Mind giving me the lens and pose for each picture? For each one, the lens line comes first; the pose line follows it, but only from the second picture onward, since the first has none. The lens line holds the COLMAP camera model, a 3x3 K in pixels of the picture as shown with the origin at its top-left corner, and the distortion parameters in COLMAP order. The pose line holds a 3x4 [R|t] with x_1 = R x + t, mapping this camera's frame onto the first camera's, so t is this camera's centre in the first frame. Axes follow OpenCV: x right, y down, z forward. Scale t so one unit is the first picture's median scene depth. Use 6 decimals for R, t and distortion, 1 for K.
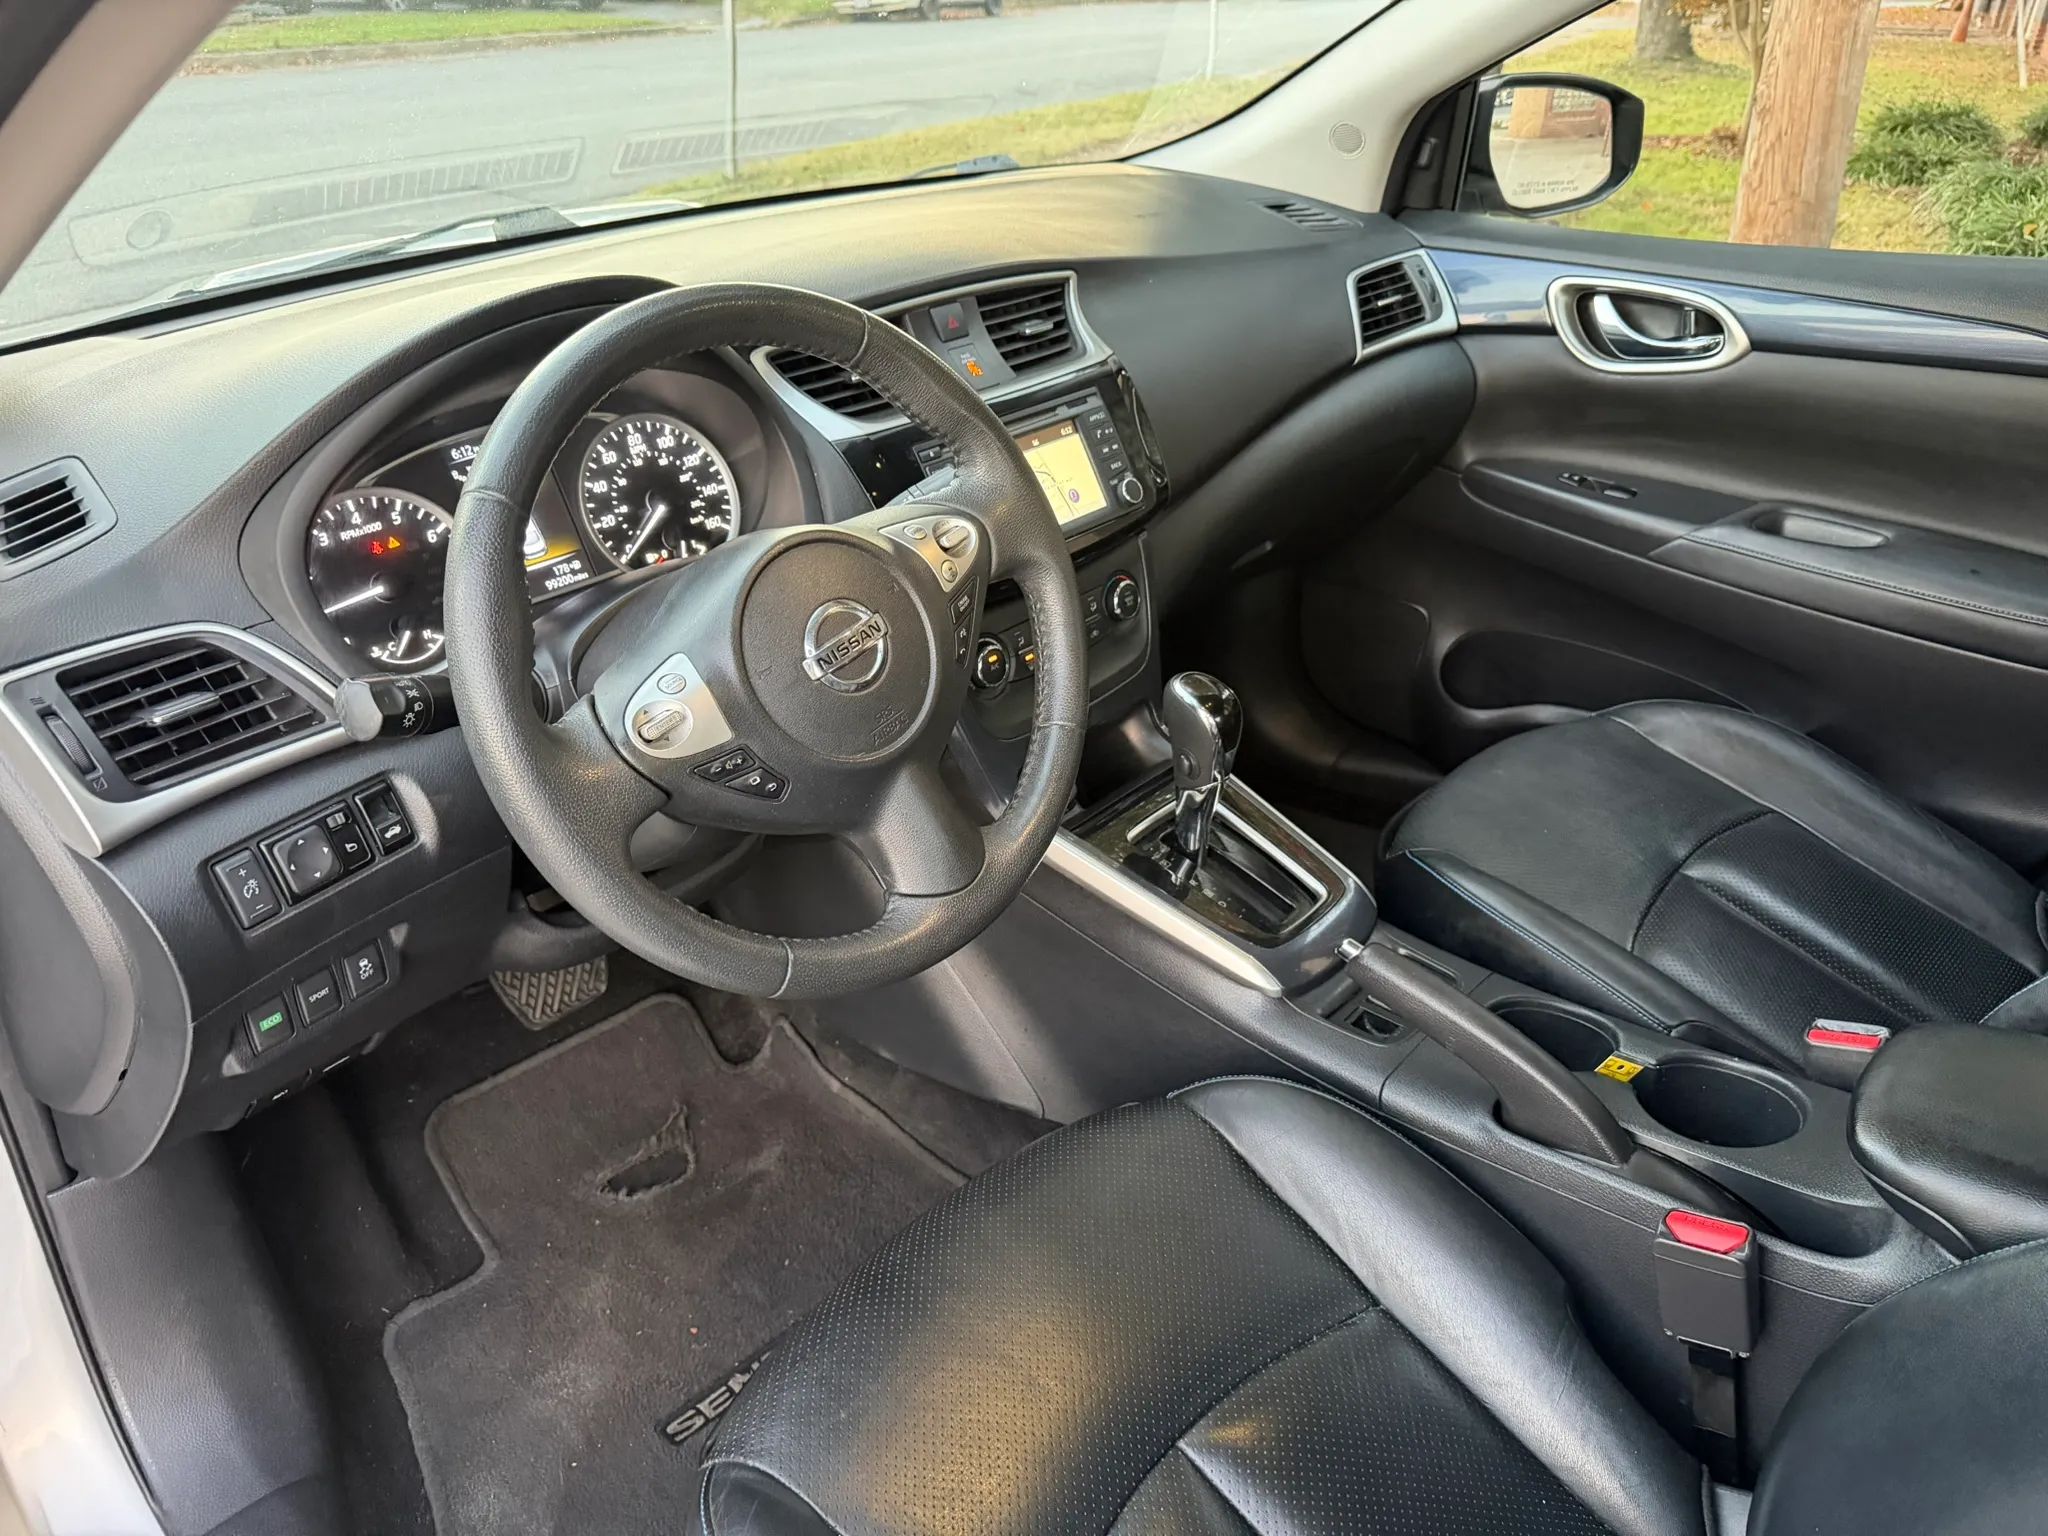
lens RADIAL K [[1506.5, 0, 1085.0], [0, 1506.5, 768.2], [0, 0, 1]] dist [0.006552, 0.001036]
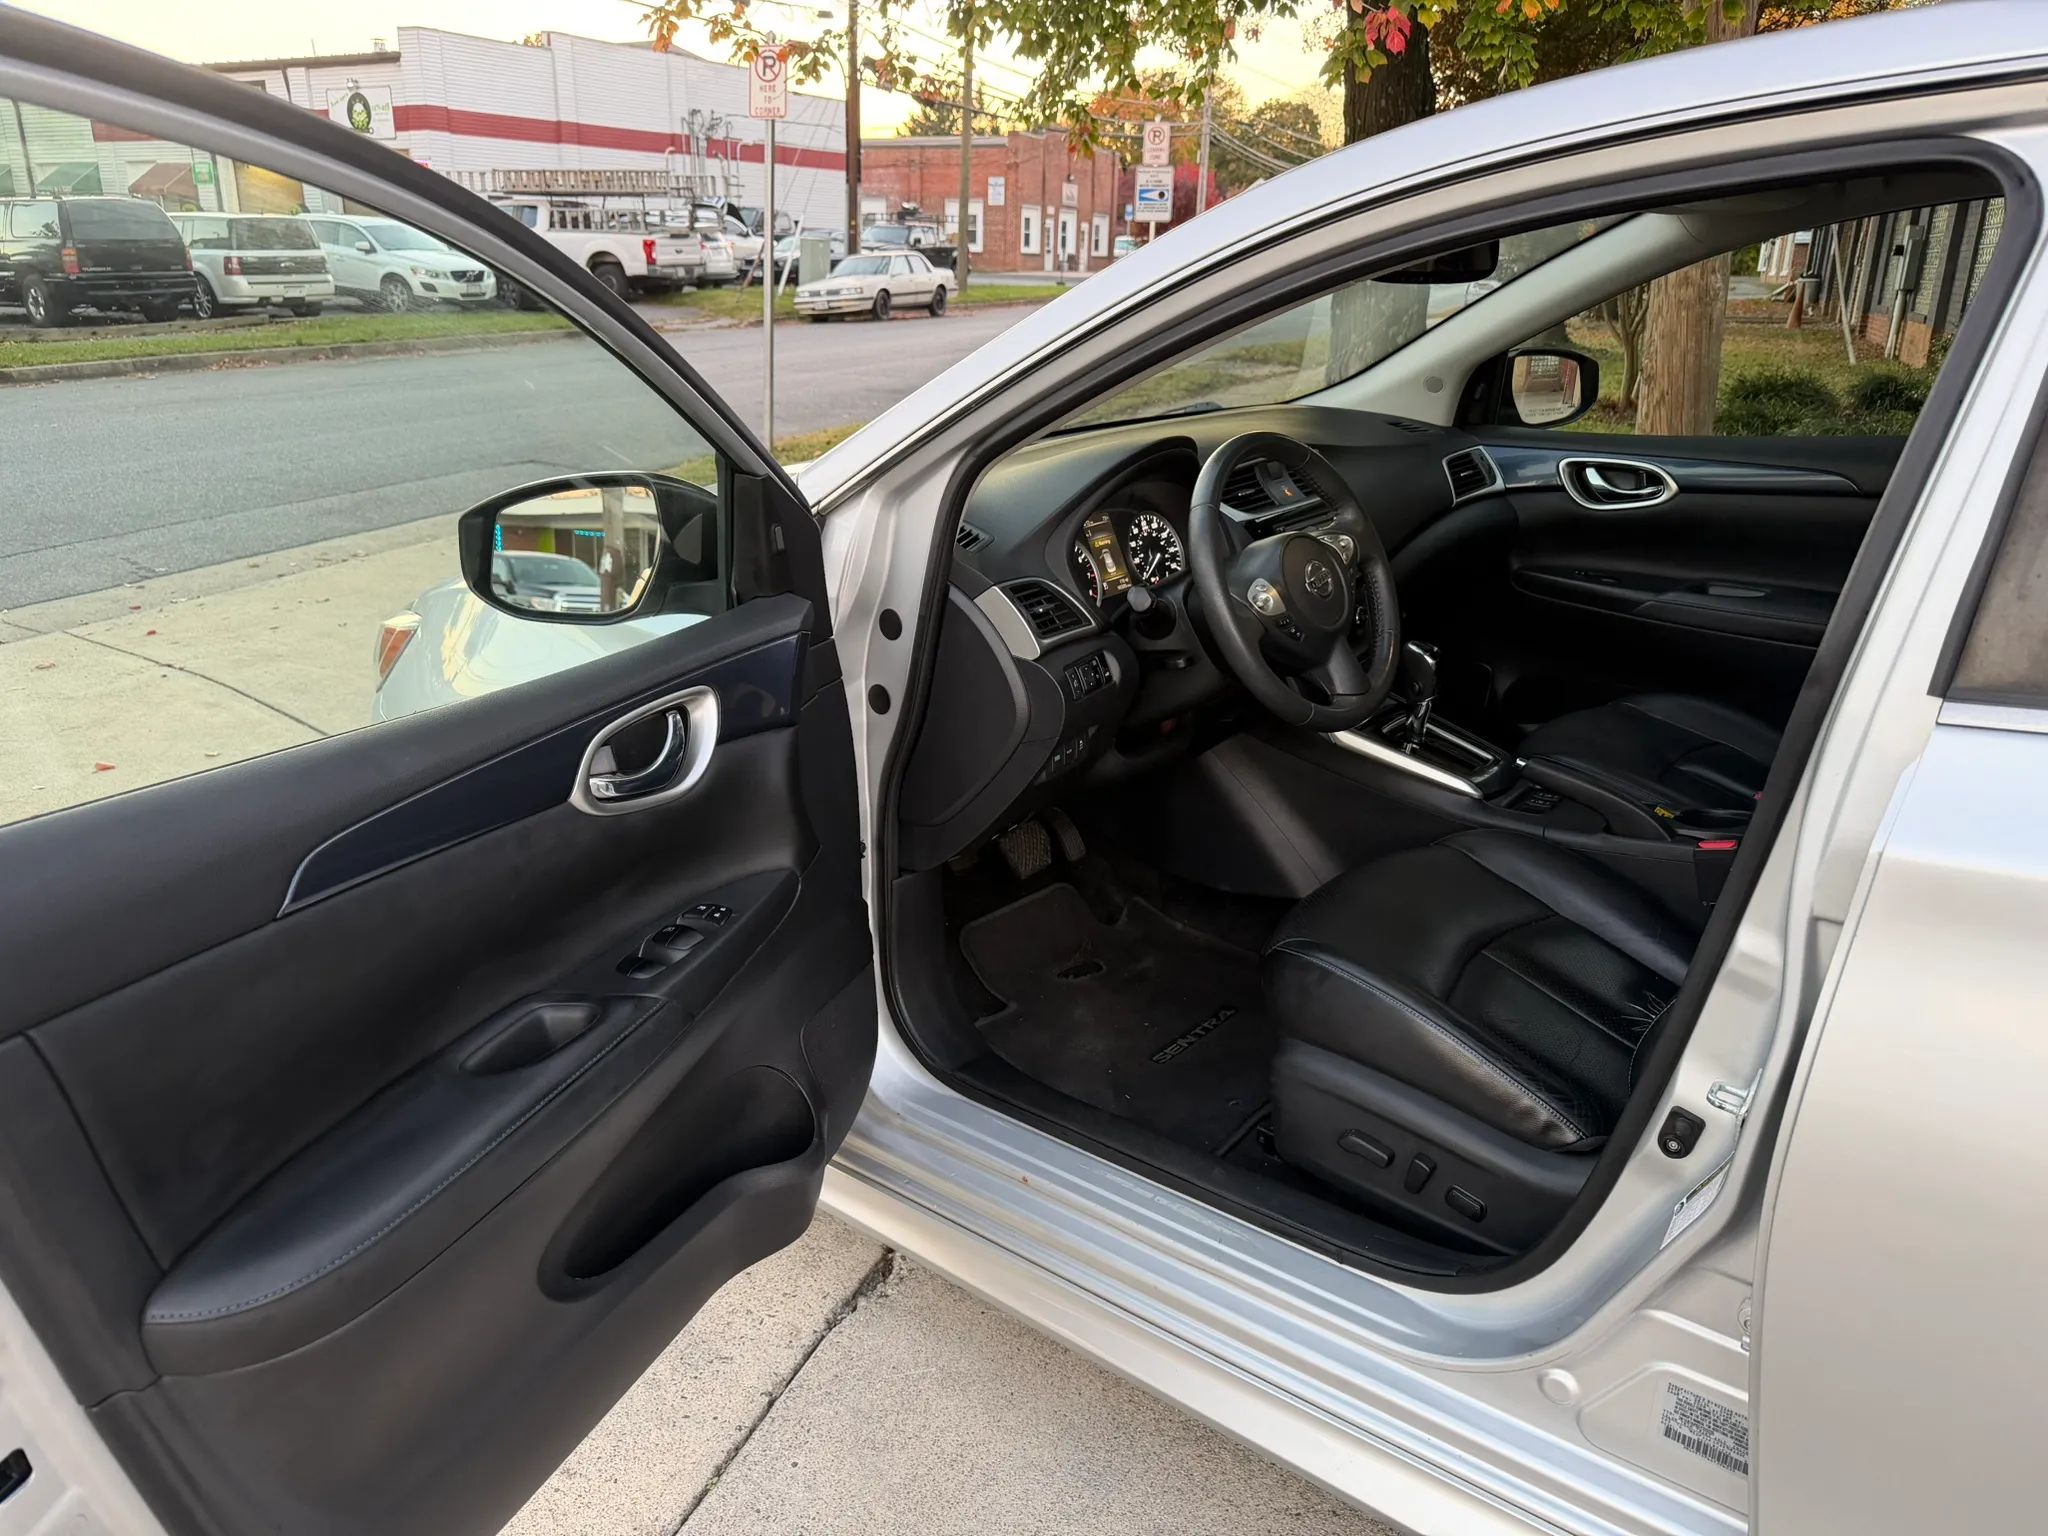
lens RADIAL K [[1484.9, 0, 1023.3], [0, 1484.9, 790.8], [0, 0, 1]] dist [-0.055349, 0.049833]
pose [[0.999644, -0.025897, 0.006372, -0.312813], [0.026566, 0.987946, -0.152503, 0.280194], [-0.002346, 0.152618, 0.988282, -0.581119]]
